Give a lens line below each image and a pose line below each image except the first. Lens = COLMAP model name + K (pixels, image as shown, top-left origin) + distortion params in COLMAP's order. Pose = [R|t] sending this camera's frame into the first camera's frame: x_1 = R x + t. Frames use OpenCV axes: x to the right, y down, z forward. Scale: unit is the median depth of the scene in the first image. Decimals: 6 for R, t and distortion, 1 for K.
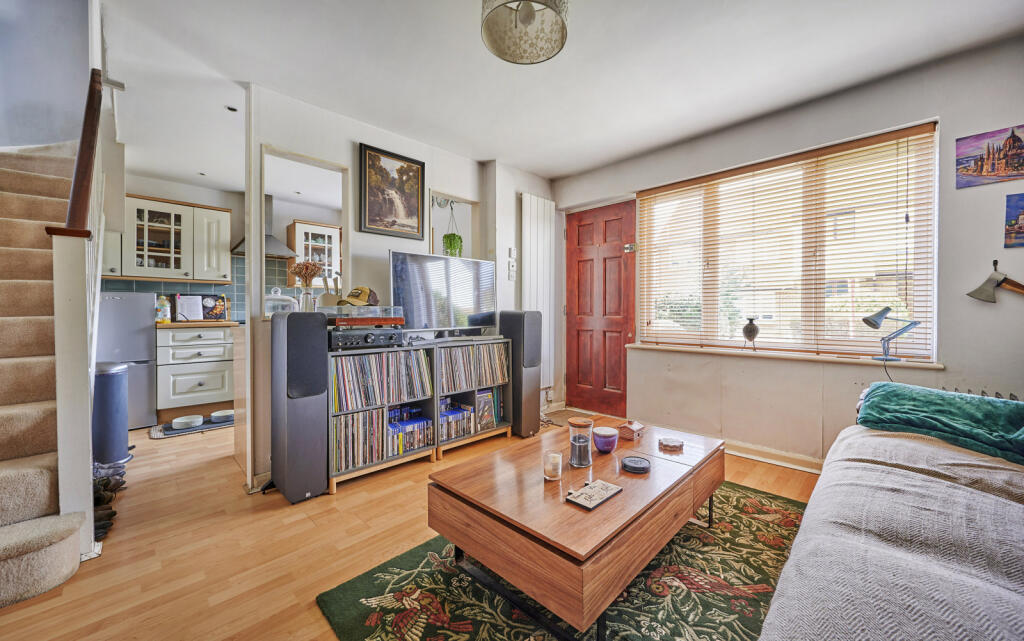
lens RADIAL K [[382.2, 0, 507.6], [0, 382.2, 312.7], [0, 0, 1]] dist [-0.002469, 0.000359]
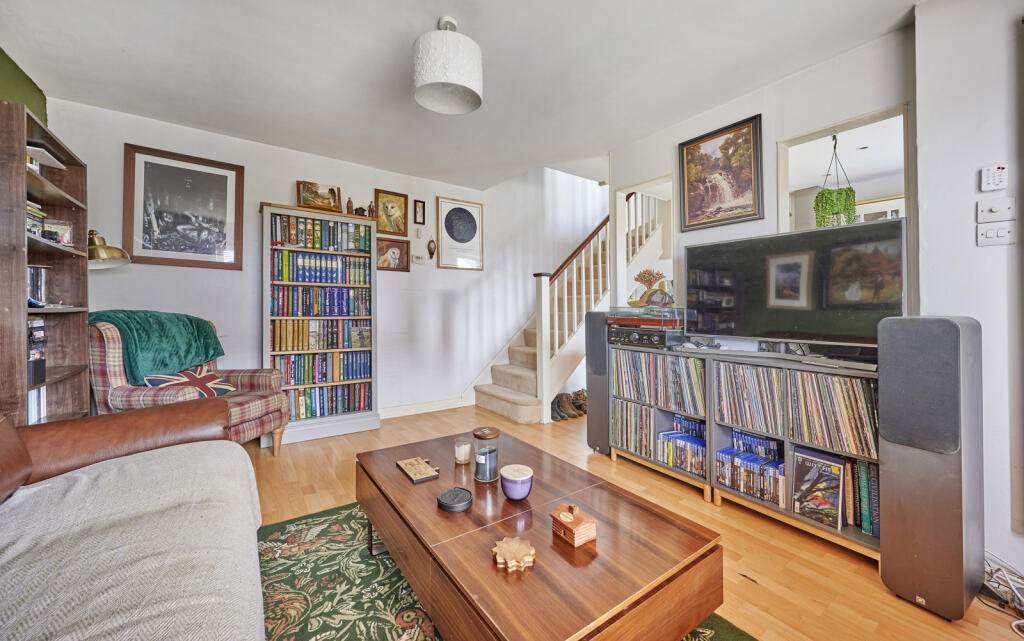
lens RADIAL K [[382.2, 0, 520.5], [0, 382.2, 308.2], [0, 0, 1]] dist [-0.002469, 0.000359]
pose [[-0.149170, 0.004885, -0.988800, 0.696980], [-0.013659, 0.999882, 0.007001, -0.015747], [0.988717, 0.014550, -0.149085, 0.772840]]
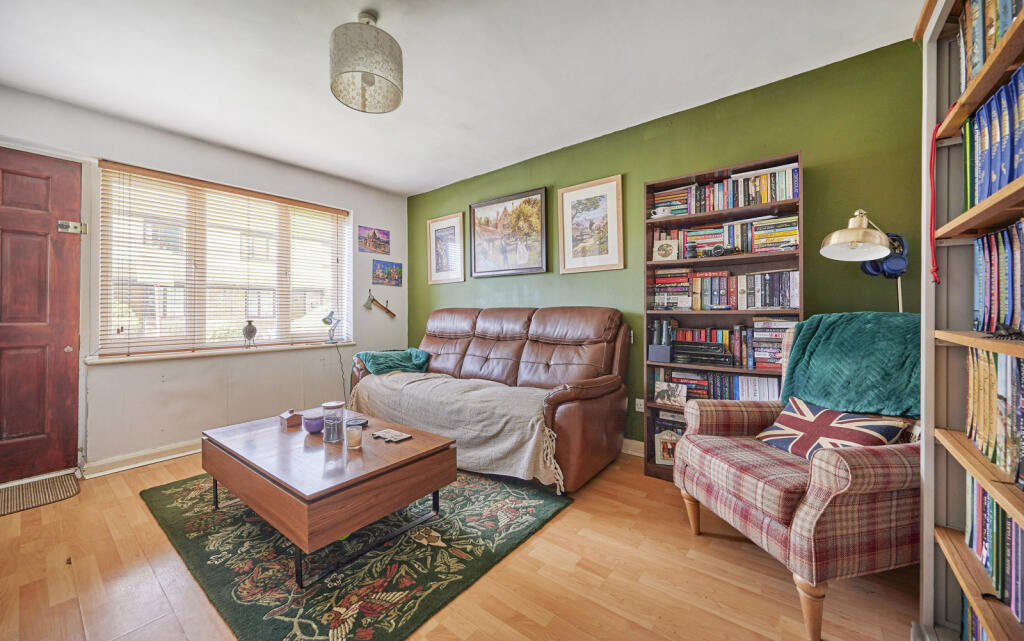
lens RADIAL K [[382.2, 0, 509.2], [0, 382.2, 313.7], [0, 0, 1]] dist [-0.002469, 0.000359]
pose [[-0.119439, -0.002021, 0.992840, -0.682100], [0.009468, 0.999950, 0.003174, -0.002626], [-0.992796, 0.009779, -0.119414, 0.376336]]
